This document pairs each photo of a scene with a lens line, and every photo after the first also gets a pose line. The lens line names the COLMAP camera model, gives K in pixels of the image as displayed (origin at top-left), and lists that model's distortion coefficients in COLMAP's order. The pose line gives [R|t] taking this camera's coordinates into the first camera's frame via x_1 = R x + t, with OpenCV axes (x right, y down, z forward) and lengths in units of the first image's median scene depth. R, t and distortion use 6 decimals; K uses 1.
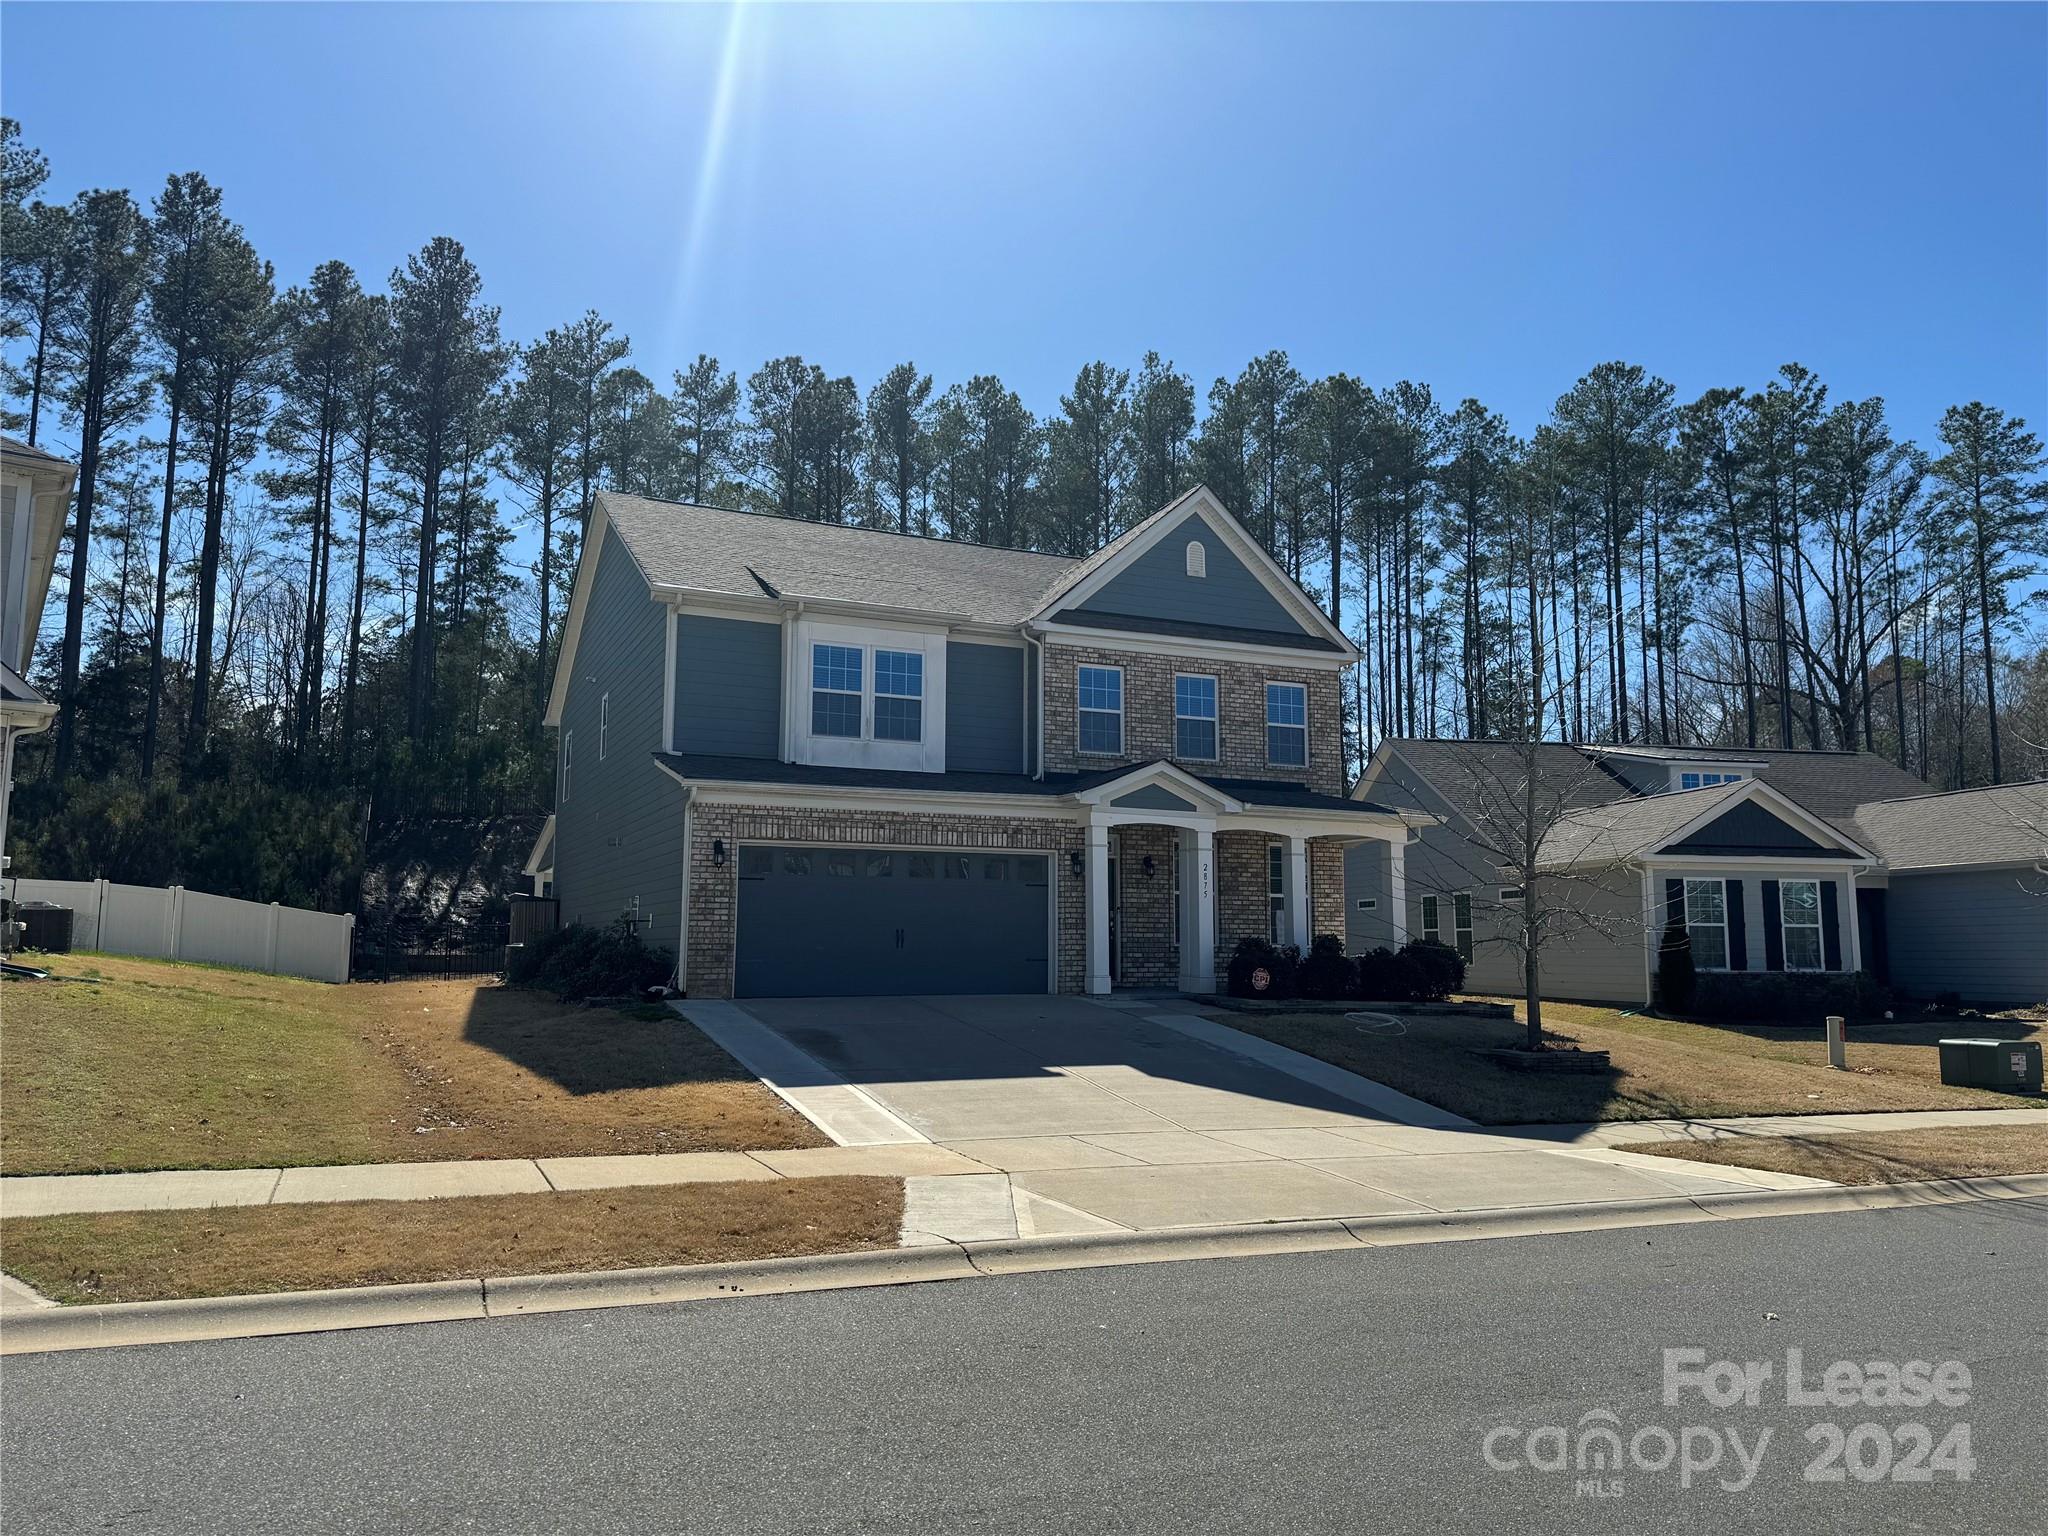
lens RADIAL K [[1411.0, 0, 1024.0], [0, 1411.0, 768.0], [0, 0, 1]] dist [0.048087, -0.060684]
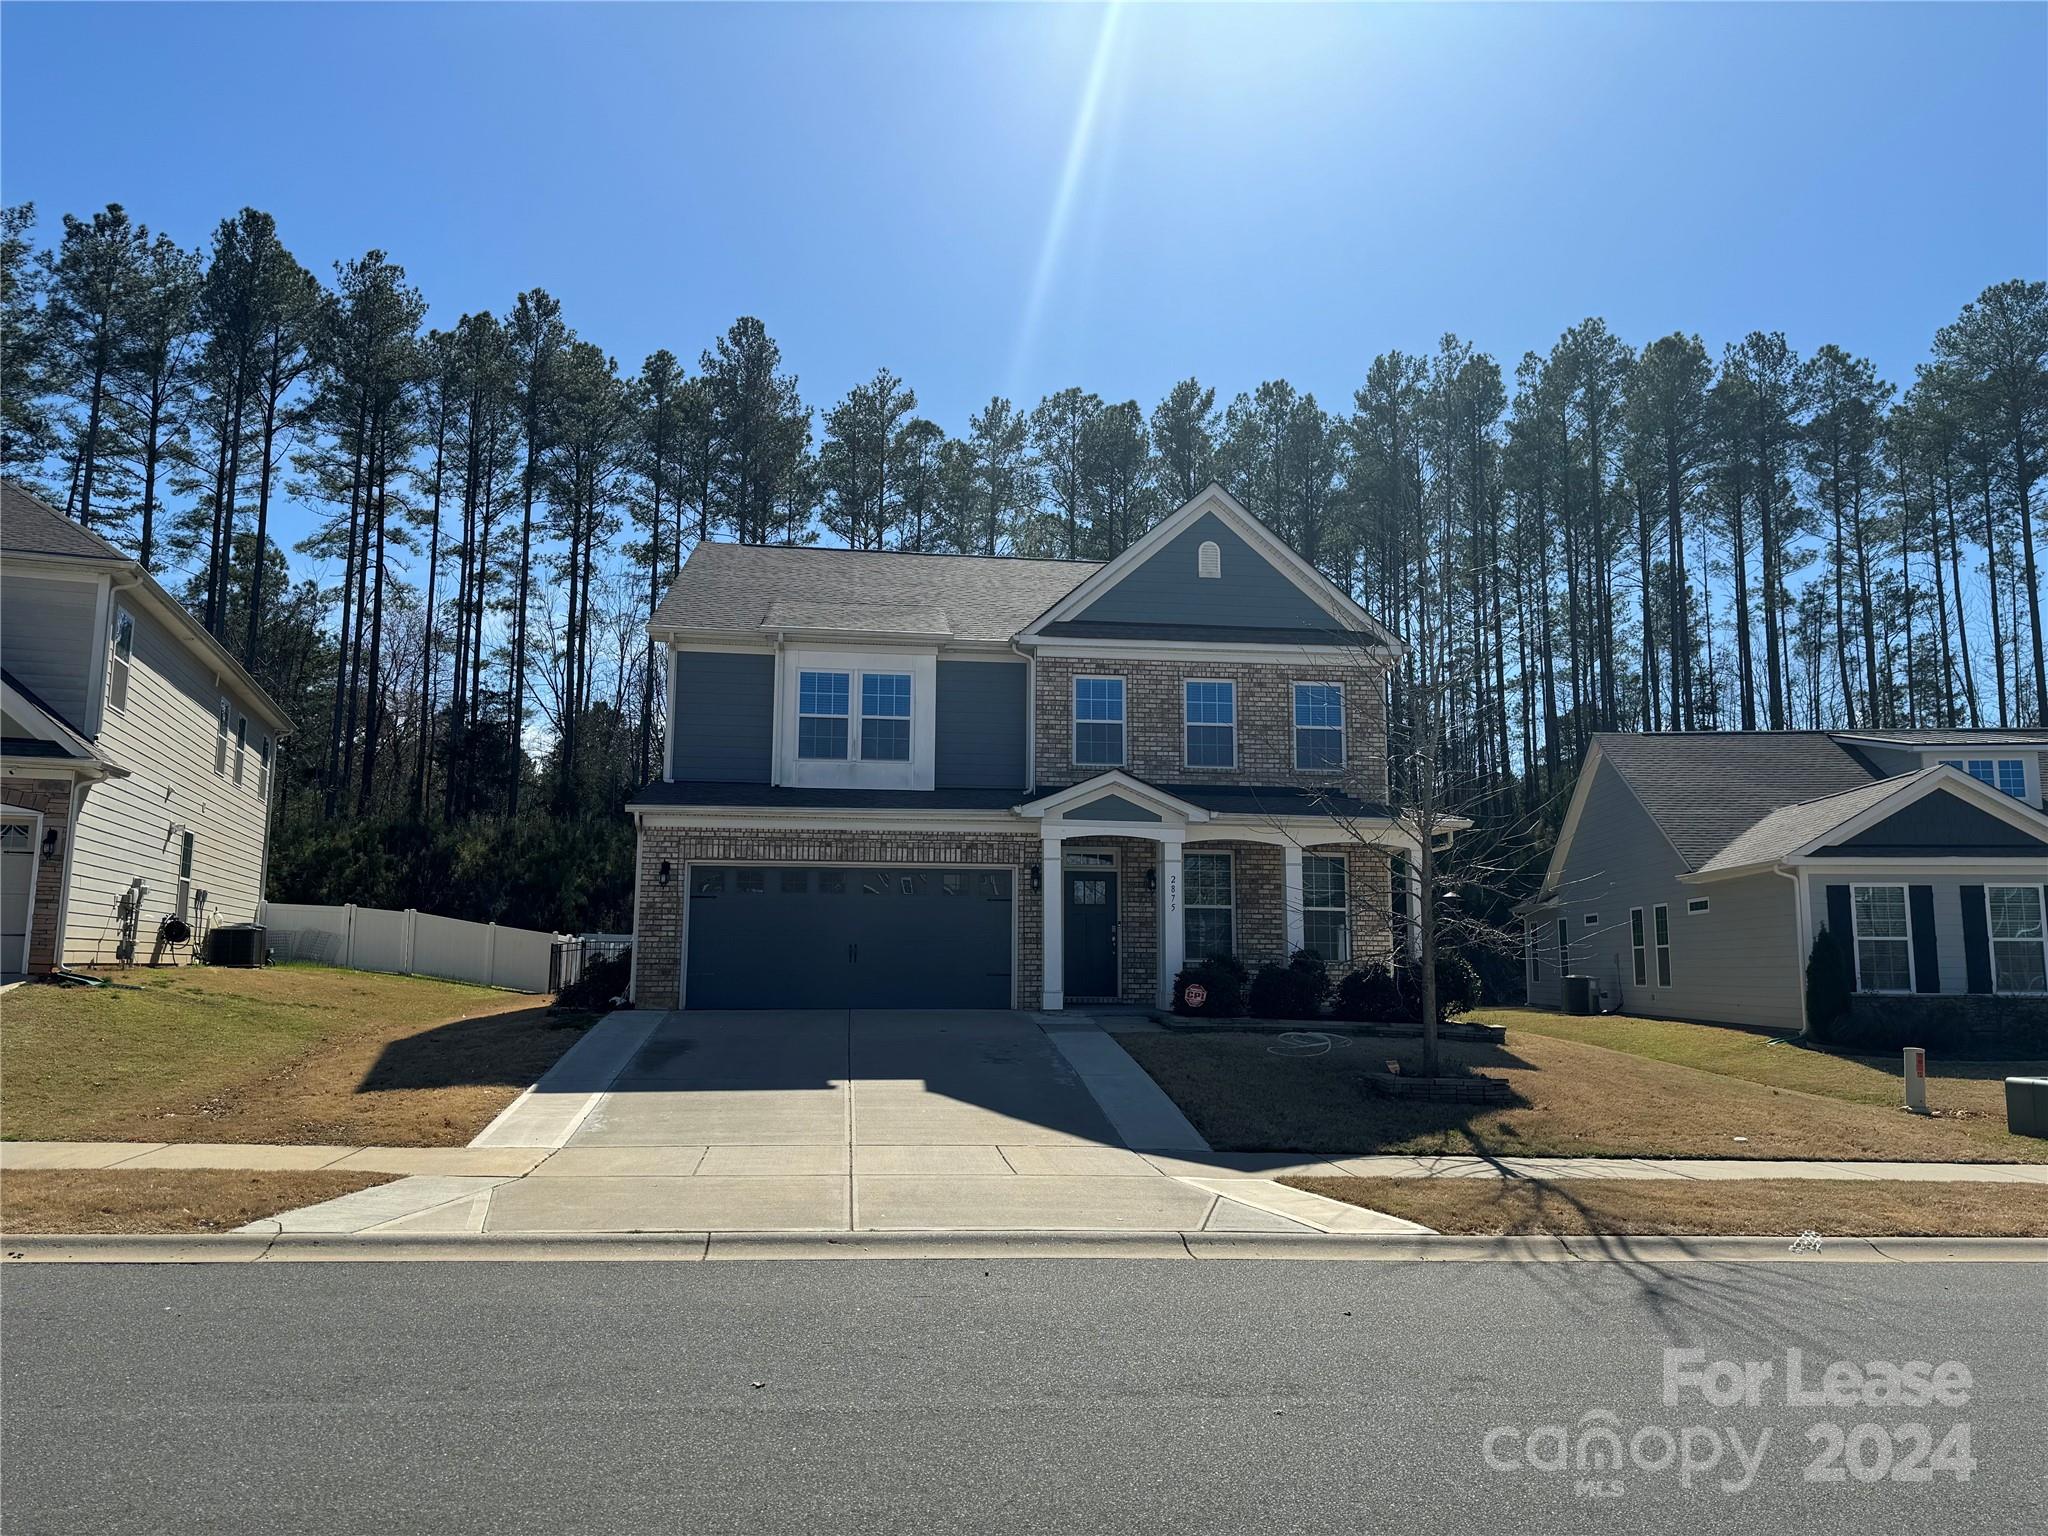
lens RADIAL K [[1411.0, 0, 1024.0], [0, 1411.0, 768.0], [0, 0, 1]] dist [0.048087, -0.060684]
pose [[0.956747, -0.037828, -0.288452, 0.278648], [0.033980, 0.999254, -0.018338, 0.007592], [0.288930, 0.007743, 0.957319, 0.042944]]
